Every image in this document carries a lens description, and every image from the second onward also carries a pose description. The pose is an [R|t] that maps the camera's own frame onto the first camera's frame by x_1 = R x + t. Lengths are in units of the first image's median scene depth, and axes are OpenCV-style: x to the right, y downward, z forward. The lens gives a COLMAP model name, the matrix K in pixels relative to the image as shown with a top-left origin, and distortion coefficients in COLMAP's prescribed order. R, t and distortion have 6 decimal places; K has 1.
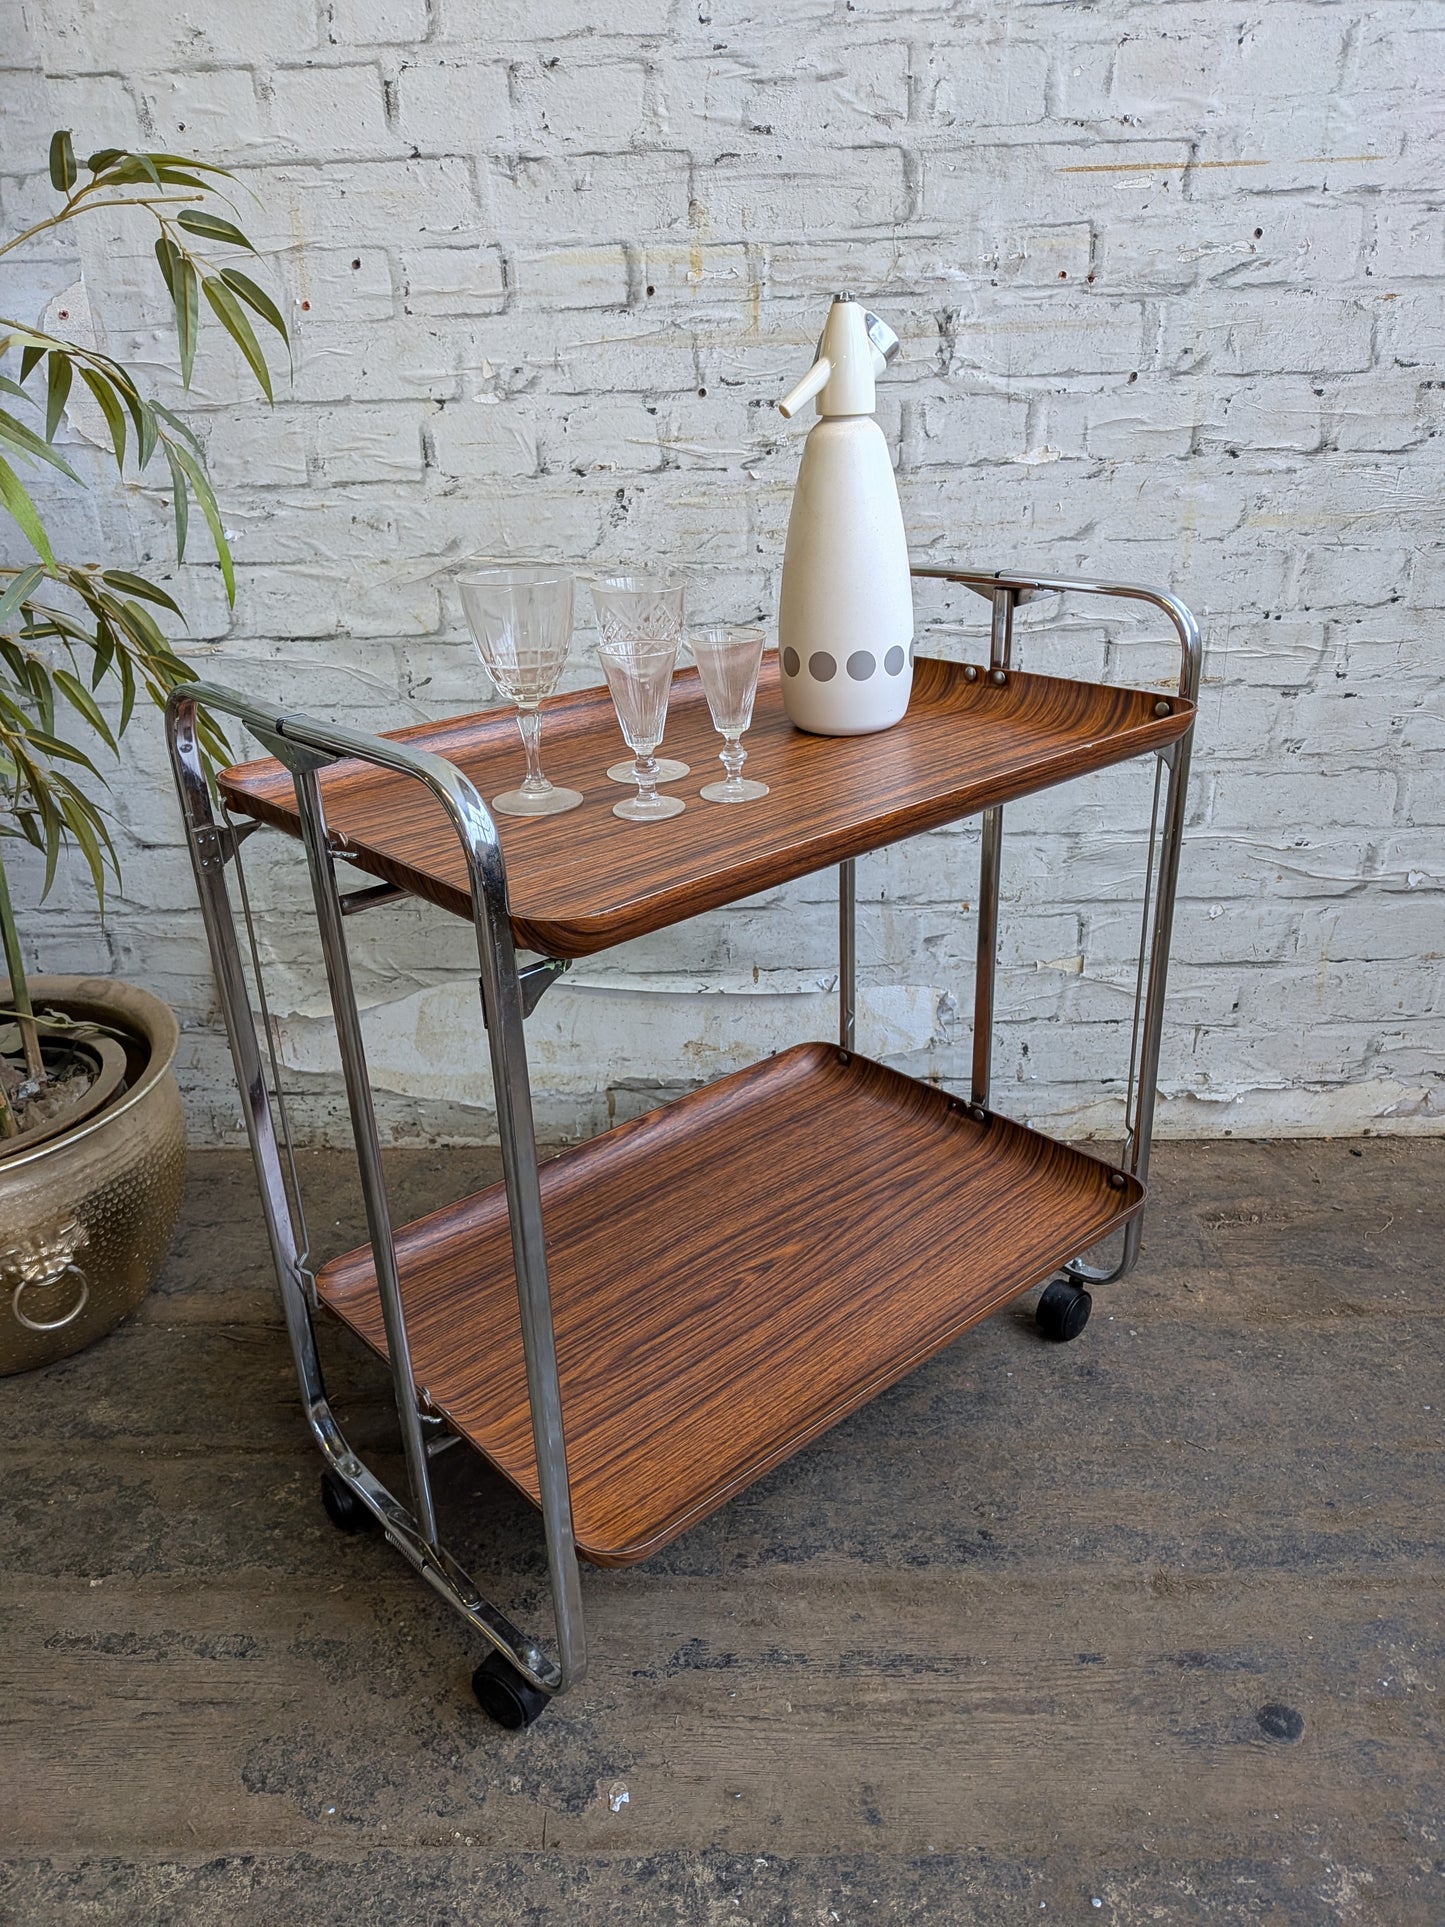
lens RADIAL K [[1385.1, 0, 723.8], [0, 1385.1, 980.6], [0, 0, 1]] dist [0.067869, -0.124239]
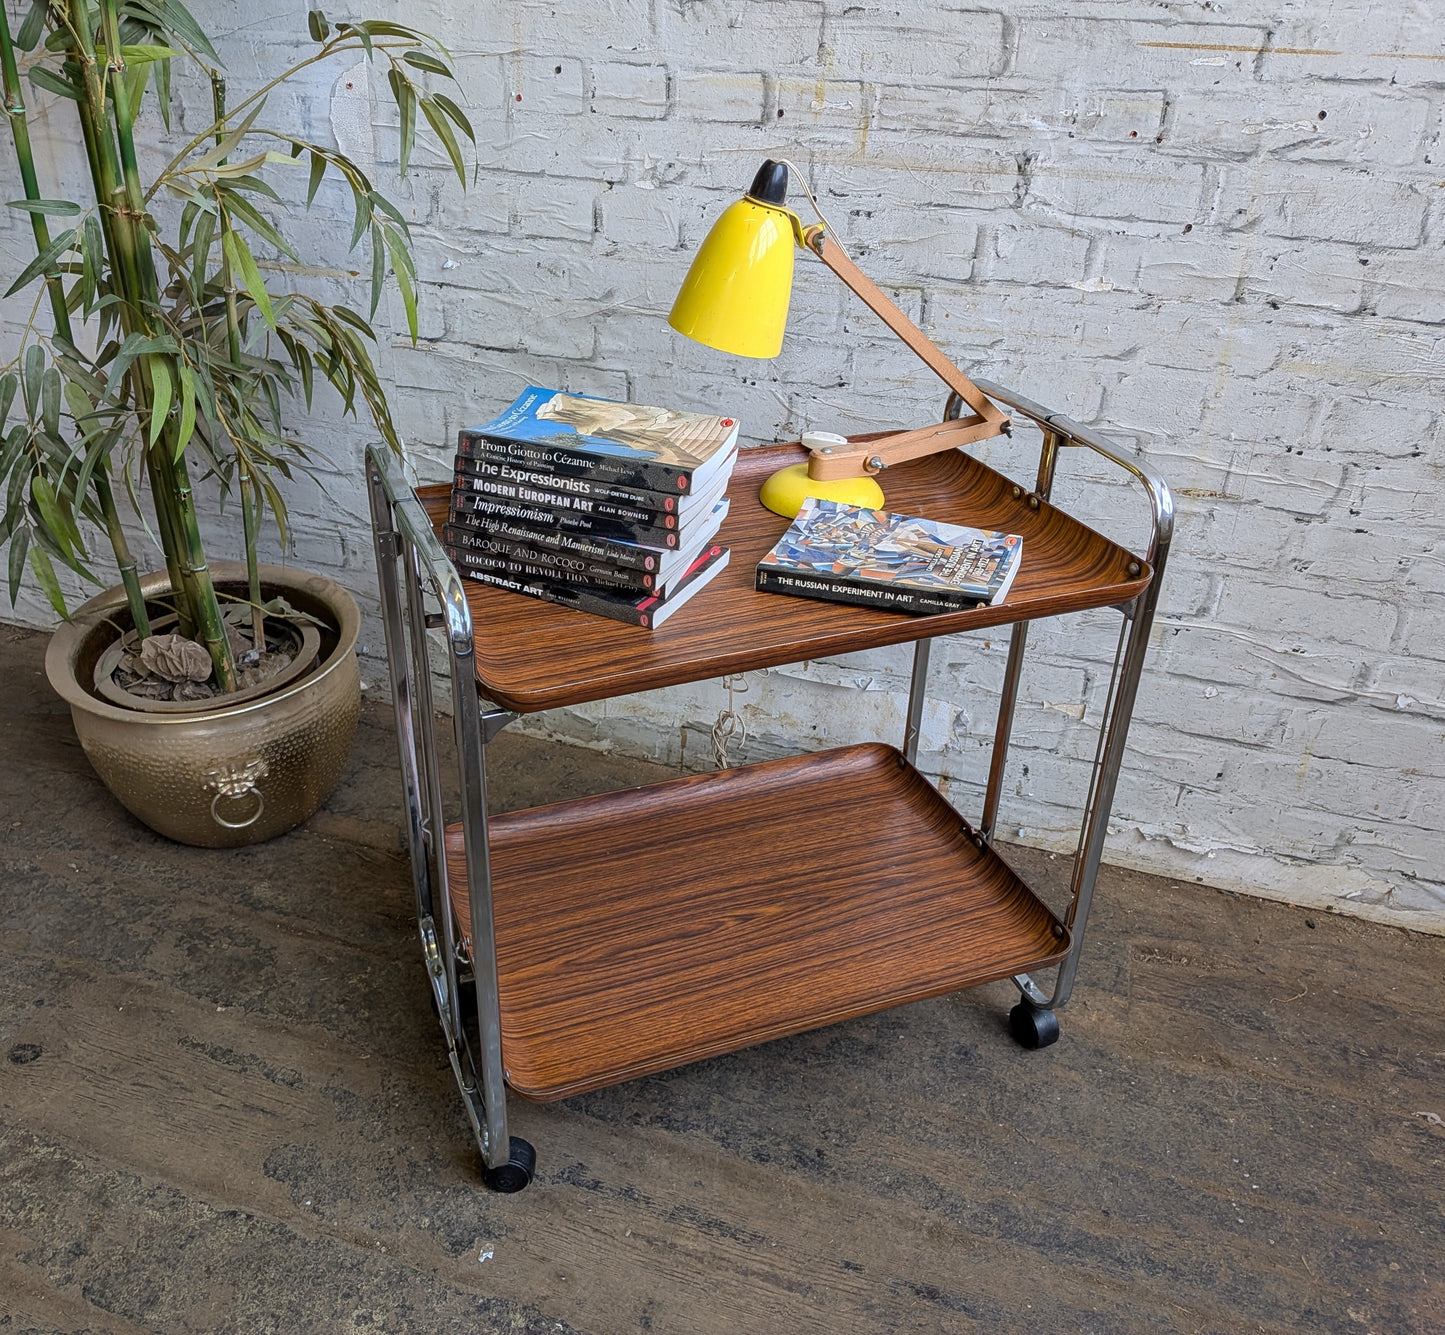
lens RADIAL K [[1274.2, 0, 666.9], [0, 1274.2, 662.3], [0, 0, 1]] dist [0.091619, -0.166427]
pose [[0.948974, 0.196422, -0.246710, 0.214566], [-0.170679, 0.977753, 0.121934, -0.142601], [0.265172, -0.073604, 0.961388, -0.128704]]
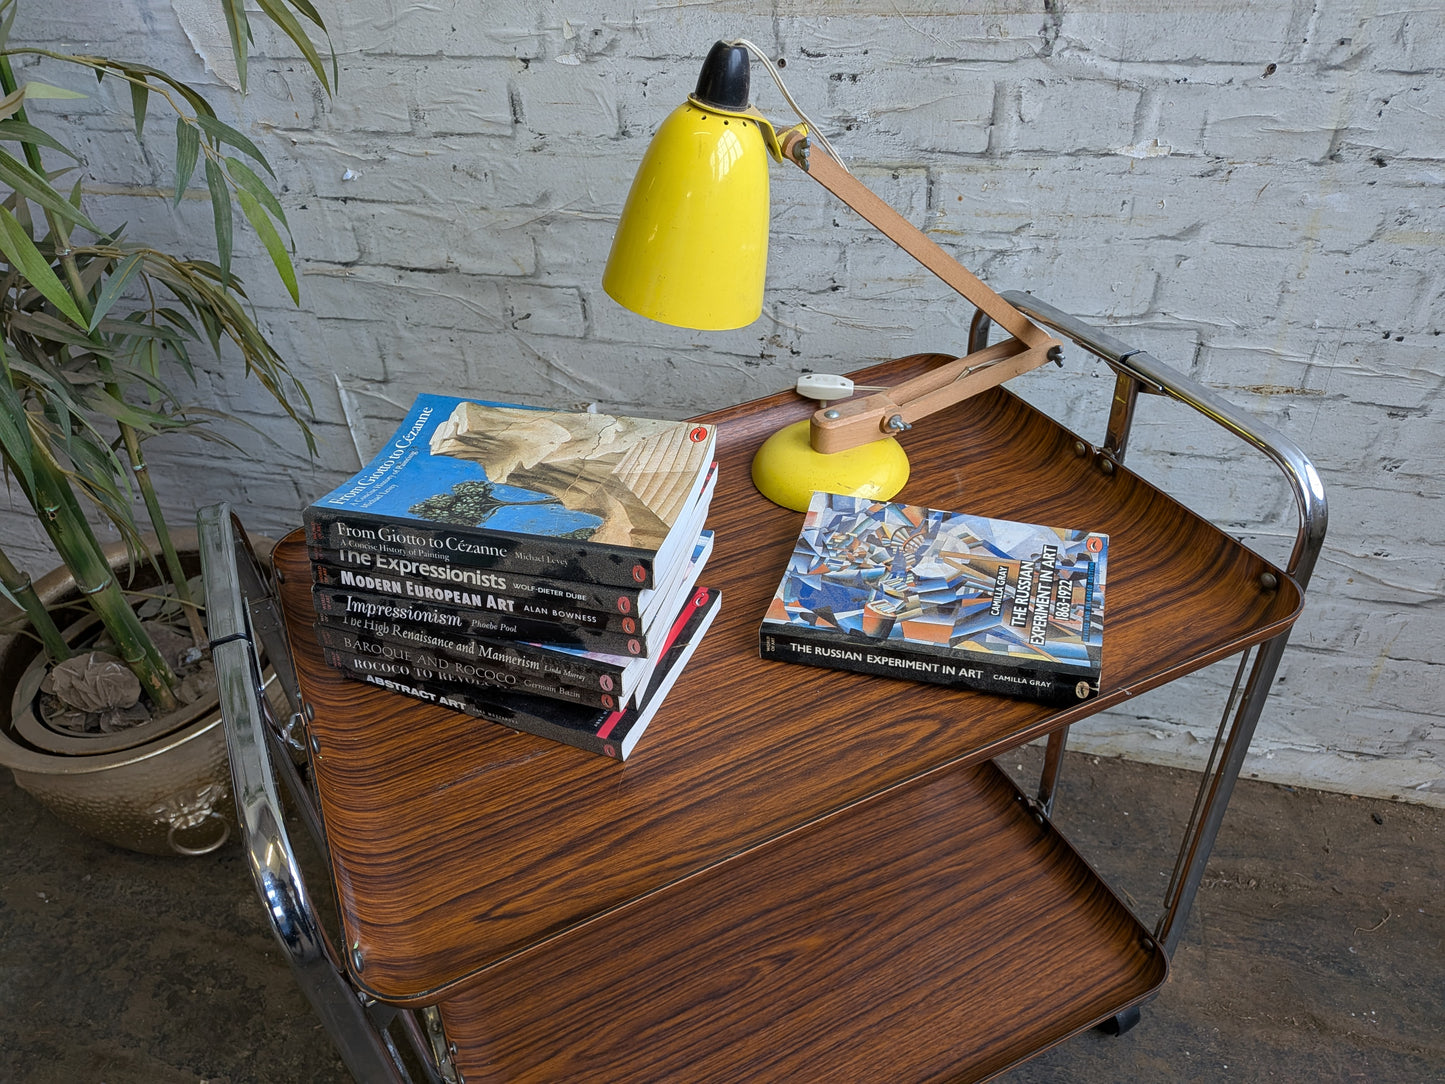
lens RADIAL K [[1042.4, 0, 720.6], [0, 1042.4, 555.1], [0, 0, 1]] dist [0.072303, -0.136382]
pose [[0.972649, 0.127335, -0.194269, 0.123696], [-0.075716, 0.964477, 0.253085, -0.274023], [0.219594, -0.231454, 0.947738, 0.236589]]
